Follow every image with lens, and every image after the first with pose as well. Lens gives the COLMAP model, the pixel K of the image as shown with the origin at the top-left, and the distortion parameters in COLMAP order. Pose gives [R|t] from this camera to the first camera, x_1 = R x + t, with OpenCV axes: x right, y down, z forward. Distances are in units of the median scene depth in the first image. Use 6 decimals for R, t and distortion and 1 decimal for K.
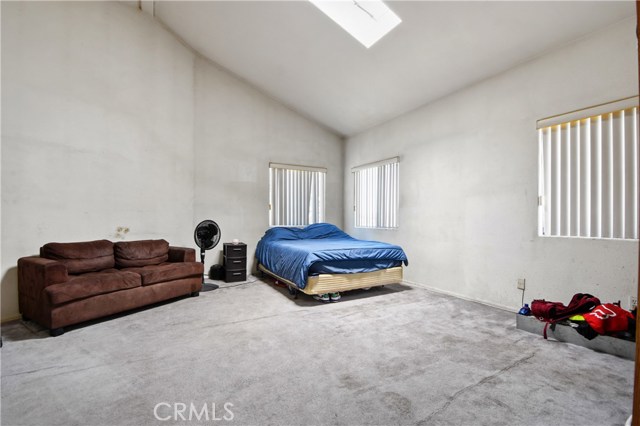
lens RADIAL K [[288.4, 0, 320.3], [0, 288.4, 215.8], [0, 0, 1]] dist [0.001075, -0.008870]
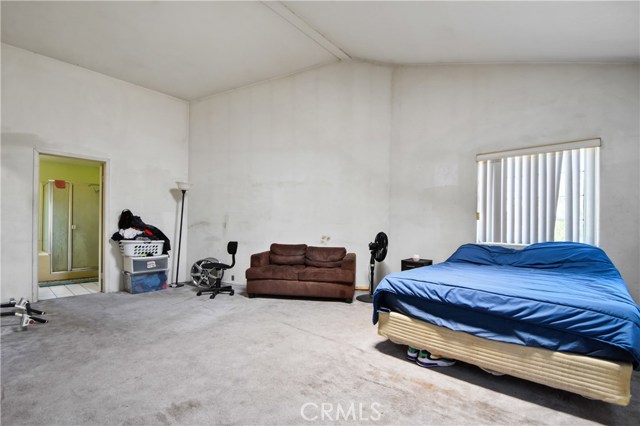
lens RADIAL K [[288.4, 0, 316.5], [0, 288.4, 222.9], [0, 0, 1]] dist [0.001075, -0.008870]
pose [[0.310475, -0.015212, -0.950460, 0.551907], [-0.006090, 0.999820, -0.017991, 0.003927], [0.950562, 0.011375, 0.310327, 0.559813]]
